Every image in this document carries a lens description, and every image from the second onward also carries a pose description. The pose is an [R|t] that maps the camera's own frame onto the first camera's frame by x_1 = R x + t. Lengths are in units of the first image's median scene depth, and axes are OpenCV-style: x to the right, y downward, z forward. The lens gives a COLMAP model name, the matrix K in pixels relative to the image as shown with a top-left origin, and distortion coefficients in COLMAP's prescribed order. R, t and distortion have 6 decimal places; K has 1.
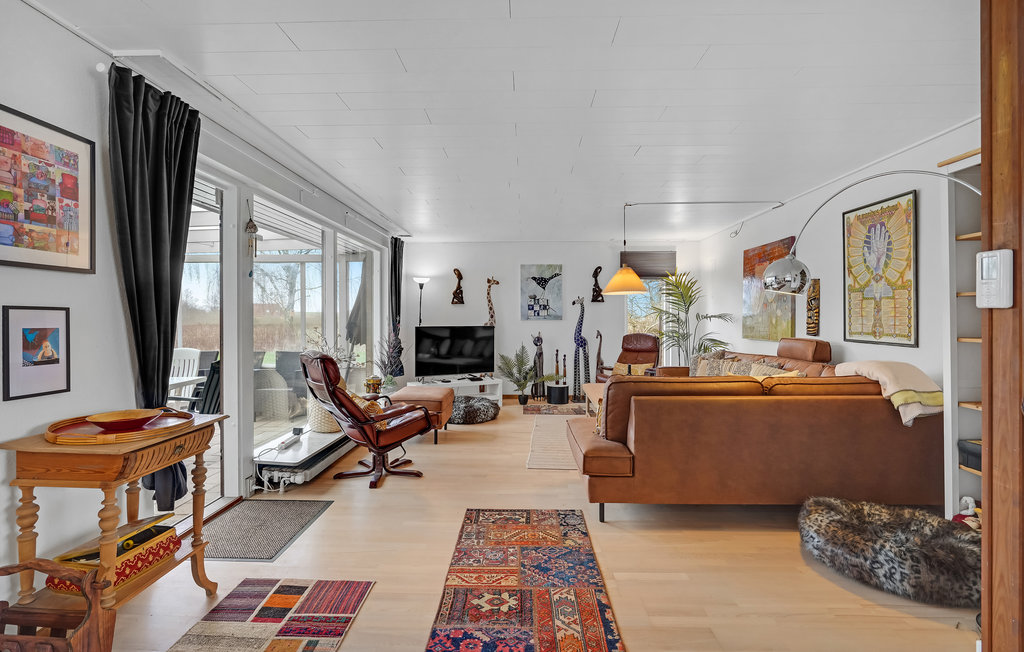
lens RADIAL K [[487.3, 0, 506.0], [0, 487.3, 321.7], [0, 0, 1]] dist [-0.003729, -0.000759]
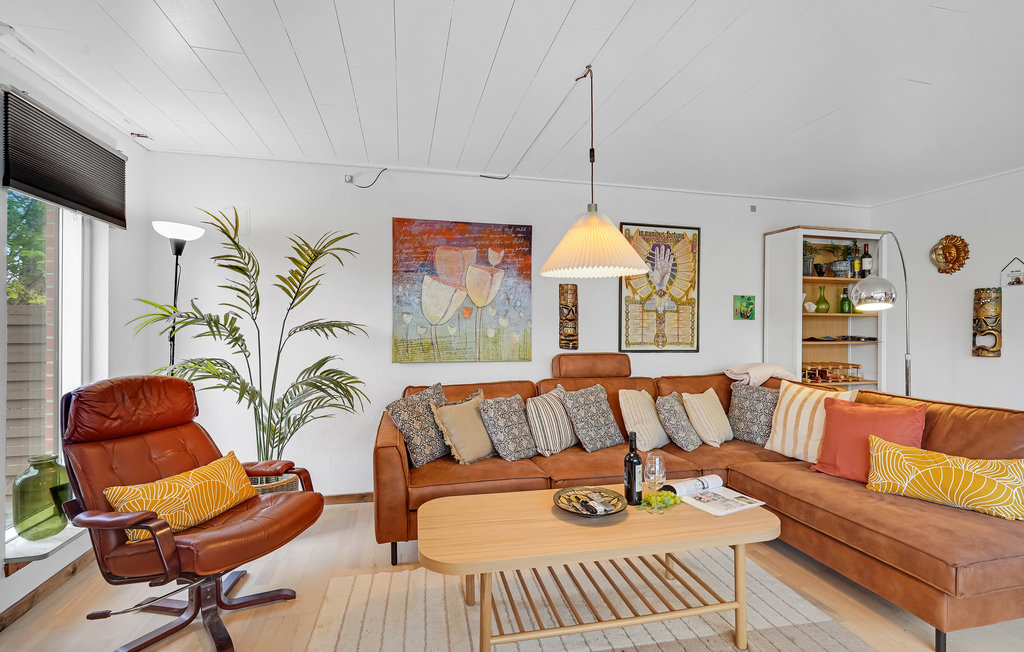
lens RADIAL K [[487.3, 0, 546.7], [0, 487.3, 321.5], [0, 0, 1]] dist [-0.003729, -0.000759]
pose [[-0.305477, 0.008194, 0.952164, -0.203417], [0.007415, 0.999953, -0.006226, -0.017422], [-0.952170, 0.005158, -0.305524, 1.443809]]
